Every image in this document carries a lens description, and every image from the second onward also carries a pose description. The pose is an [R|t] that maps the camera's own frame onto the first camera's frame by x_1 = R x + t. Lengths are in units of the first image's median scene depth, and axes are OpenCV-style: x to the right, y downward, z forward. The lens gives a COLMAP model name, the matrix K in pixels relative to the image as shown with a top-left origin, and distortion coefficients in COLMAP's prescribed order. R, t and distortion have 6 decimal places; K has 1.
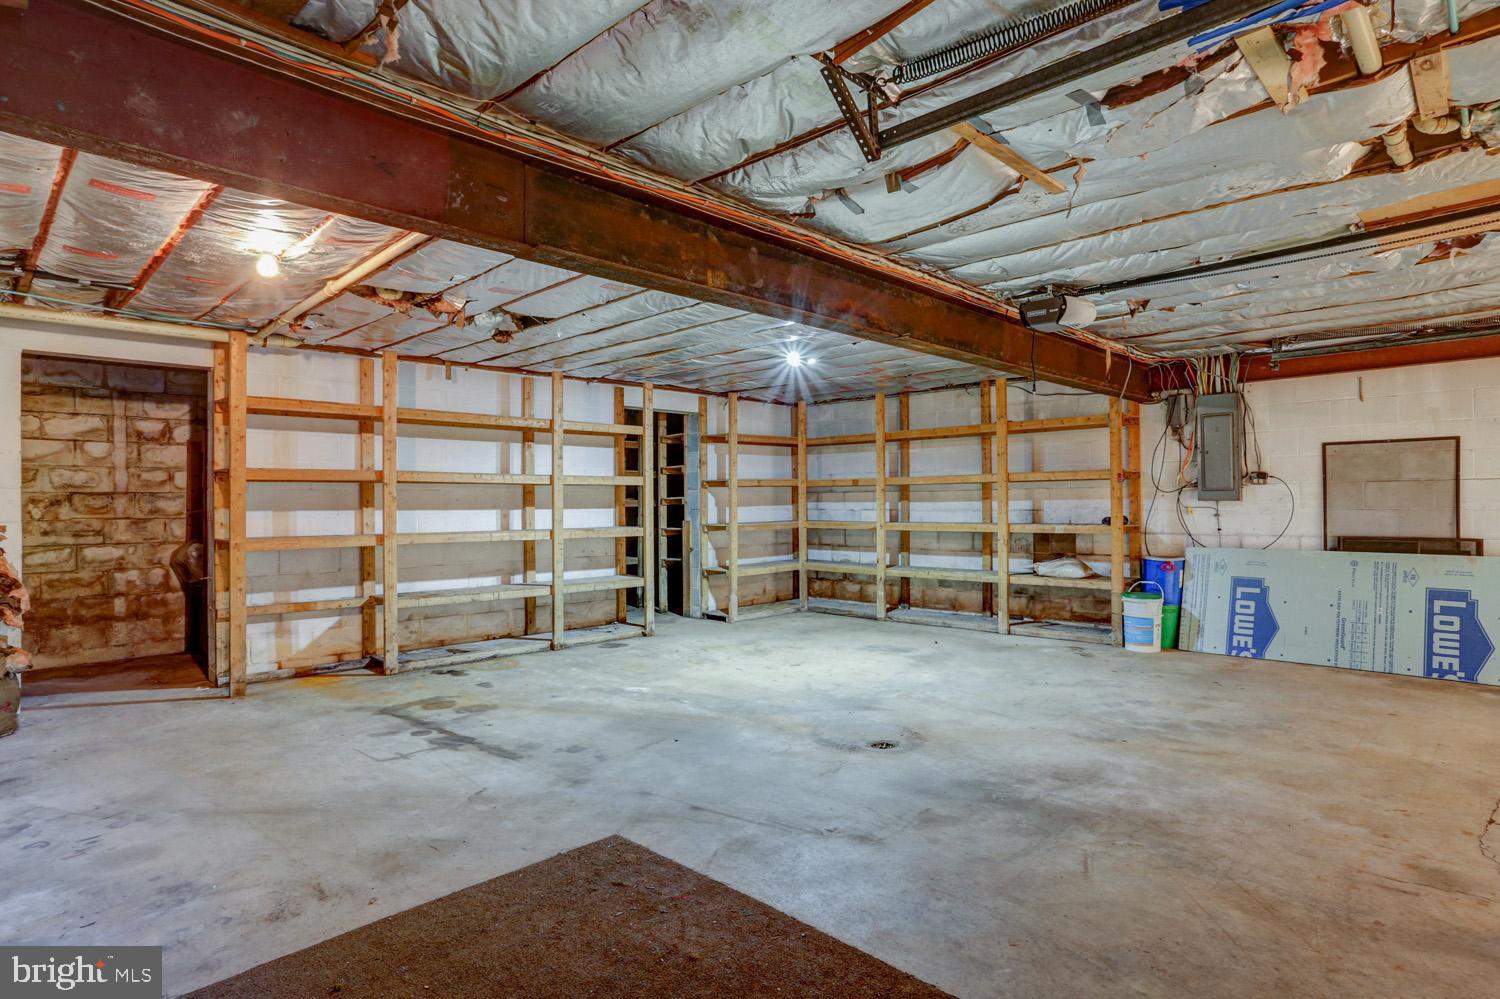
lens RADIAL K [[811.9, 0, 750.0], [0, 811.9, 499.5], [0, 0, 1]] dist [0.000196, 0.000016]
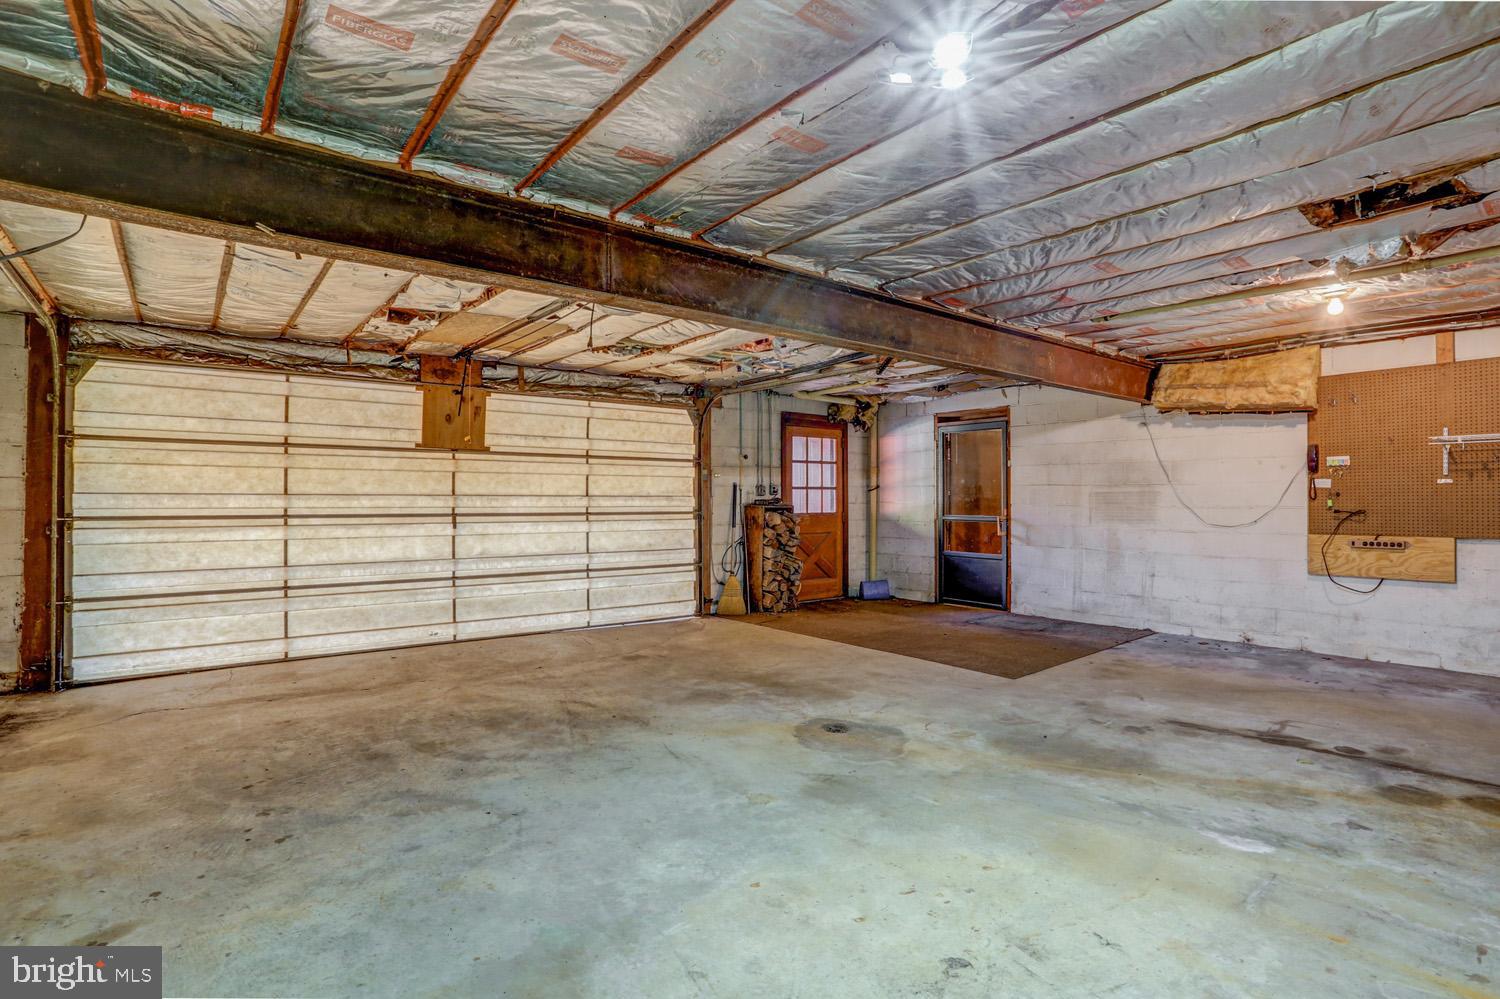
lens RADIAL K [[734.4, 0, 750.0], [0, 734.4, 499.5], [0, 0, 1]] dist [0.000645, 0.000398]
pose [[-0.992191, 0.007425, 0.124503, 0.154907], [0.006524, 0.999950, -0.007642, 0.012787], [-0.124553, -0.006770, -0.992190, 1.971080]]
